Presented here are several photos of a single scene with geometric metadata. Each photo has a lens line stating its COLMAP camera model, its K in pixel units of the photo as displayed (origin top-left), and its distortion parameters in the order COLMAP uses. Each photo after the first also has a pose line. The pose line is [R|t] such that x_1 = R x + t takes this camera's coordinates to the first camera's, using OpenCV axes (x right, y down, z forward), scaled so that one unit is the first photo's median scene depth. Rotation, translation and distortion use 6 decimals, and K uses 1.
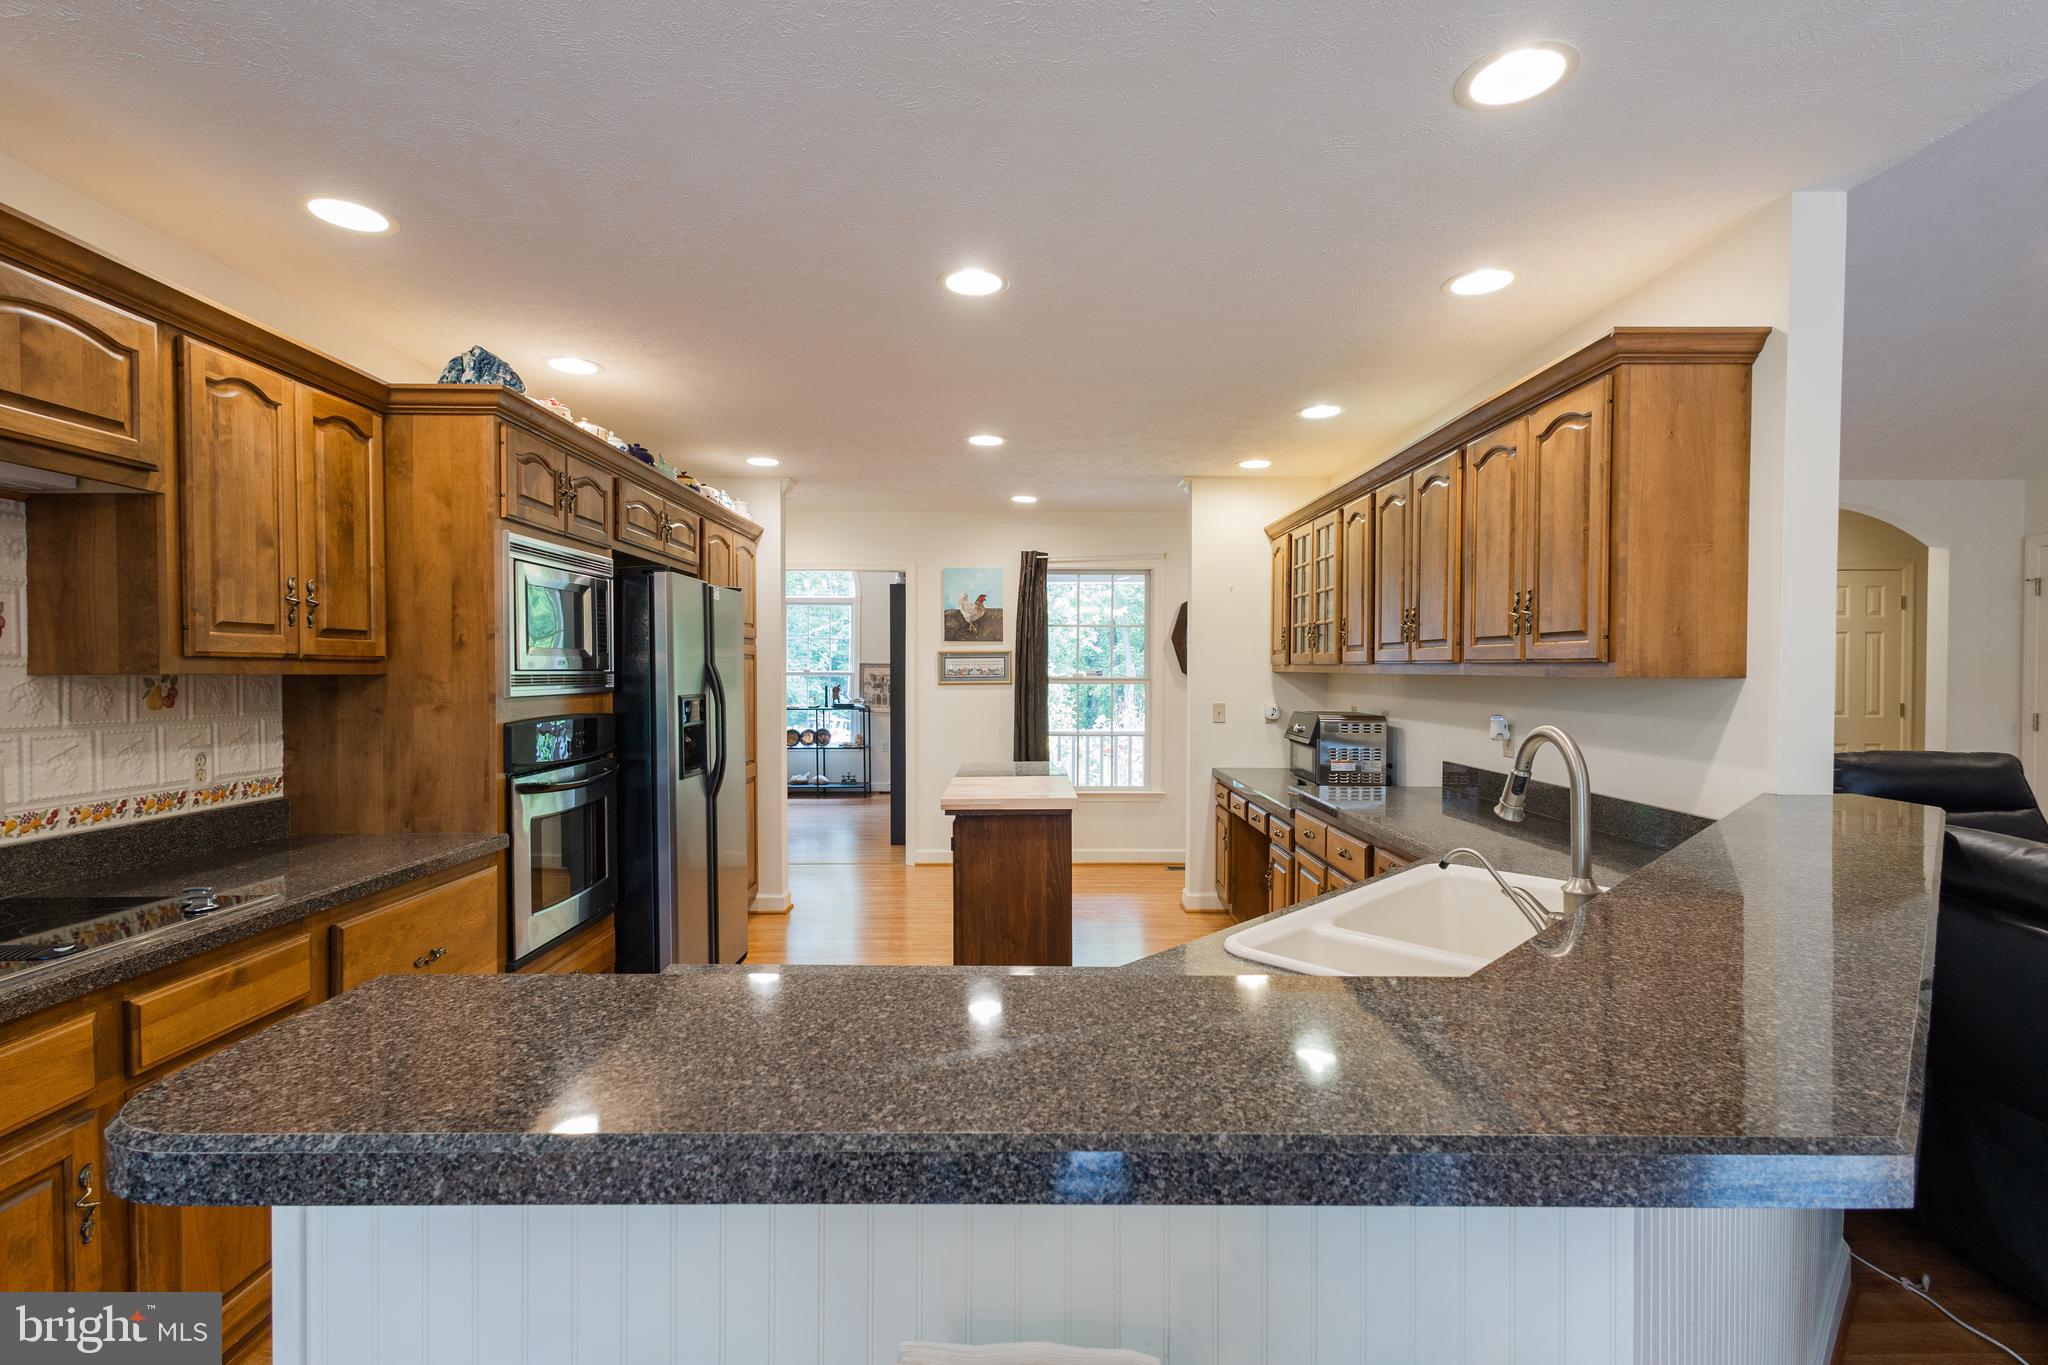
lens RADIAL K [[937.0, 0, 1026.3], [0, 937.0, 682.5], [0, 0, 1]] dist [0.004003, -0.000190]
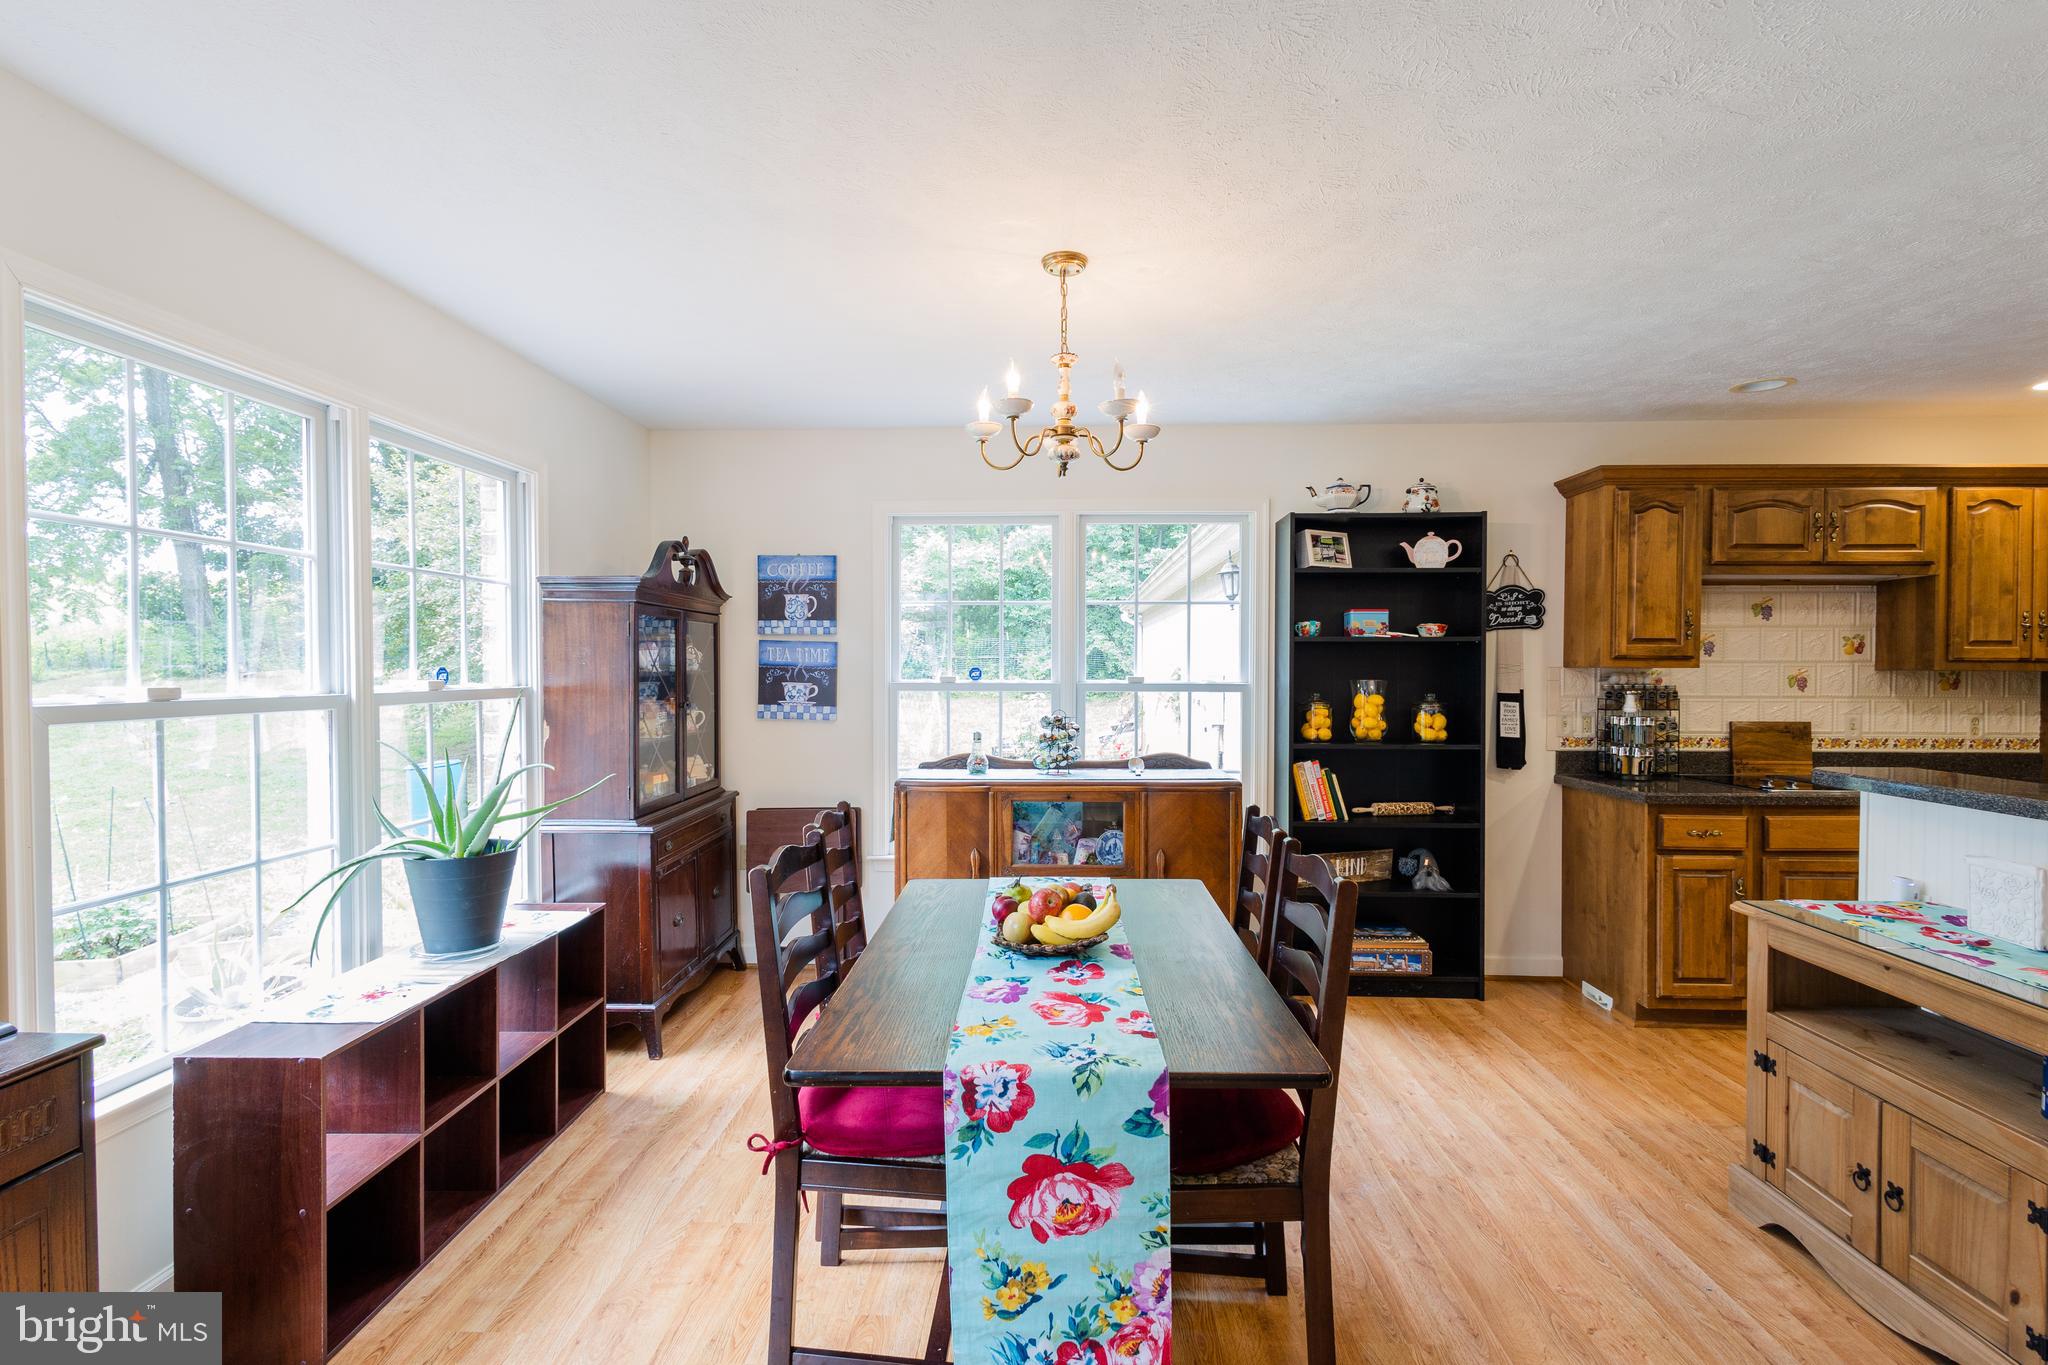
lens RADIAL K [[937.0, 0, 1027.0], [0, 937.0, 681.0], [0, 0, 1]] dist [0.004003, -0.000190]
pose [[-0.050960, 0.014969, -0.998589, 0.993352], [-0.014847, 0.999766, 0.015744, 0.009593], [0.998590, 0.015628, -0.050725, -0.680686]]
